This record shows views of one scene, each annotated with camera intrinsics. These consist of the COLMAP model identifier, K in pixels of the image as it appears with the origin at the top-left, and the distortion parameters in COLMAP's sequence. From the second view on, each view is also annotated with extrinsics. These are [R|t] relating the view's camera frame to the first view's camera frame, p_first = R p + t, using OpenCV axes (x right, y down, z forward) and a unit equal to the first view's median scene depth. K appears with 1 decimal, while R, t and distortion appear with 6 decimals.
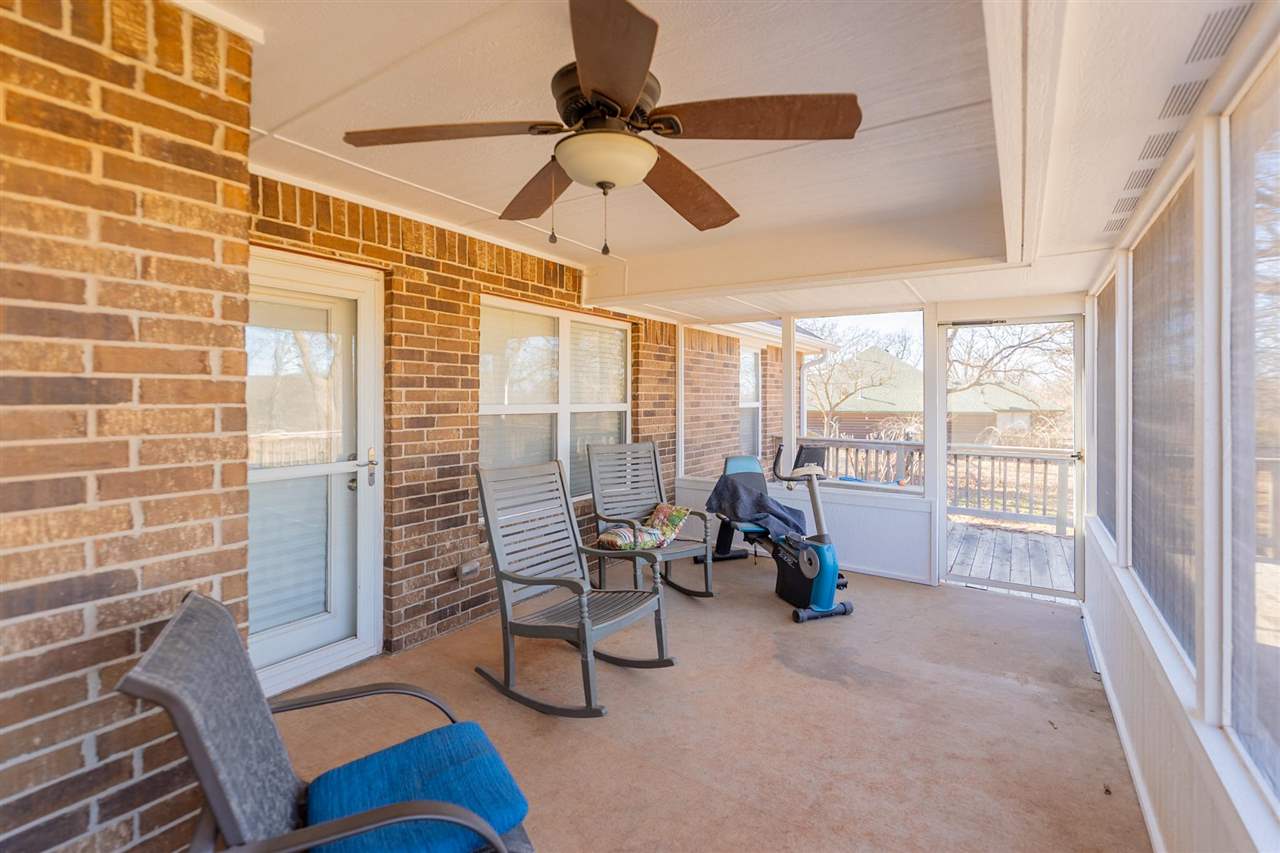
lens RADIAL K [[561.3, 0, 677.8], [0, 561.3, 397.6], [0, 0, 1]] dist [0.002387, 0.000110]
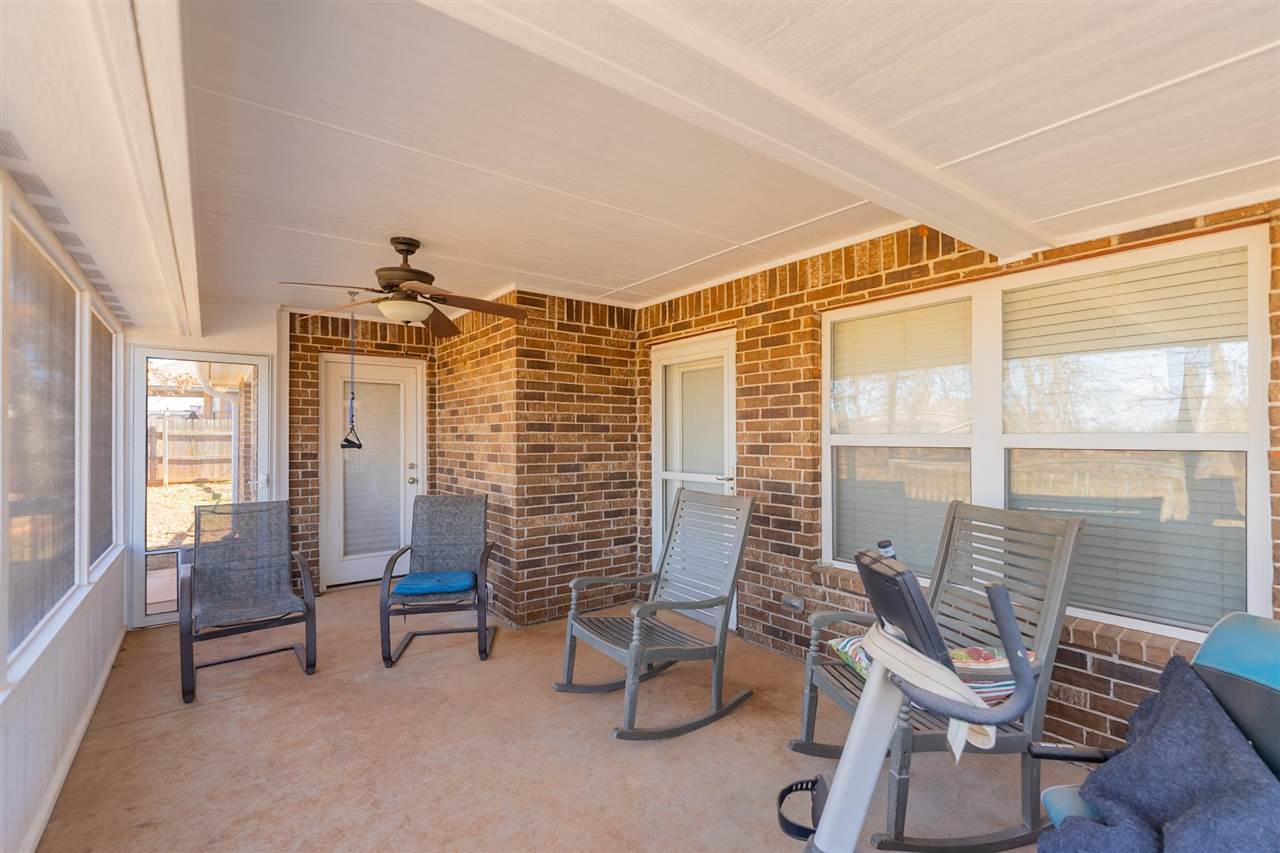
lens RADIAL K [[561.3, 0, 639.2], [0, 561.3, 433.9], [0, 0, 1]] dist [0.002387, 0.000110]
pose [[-0.361063, -0.002383, -0.932538, 0.651815], [0.005580, 0.999973, -0.004716, 0.015676], [0.932525, -0.006907, -0.361040, 1.128214]]
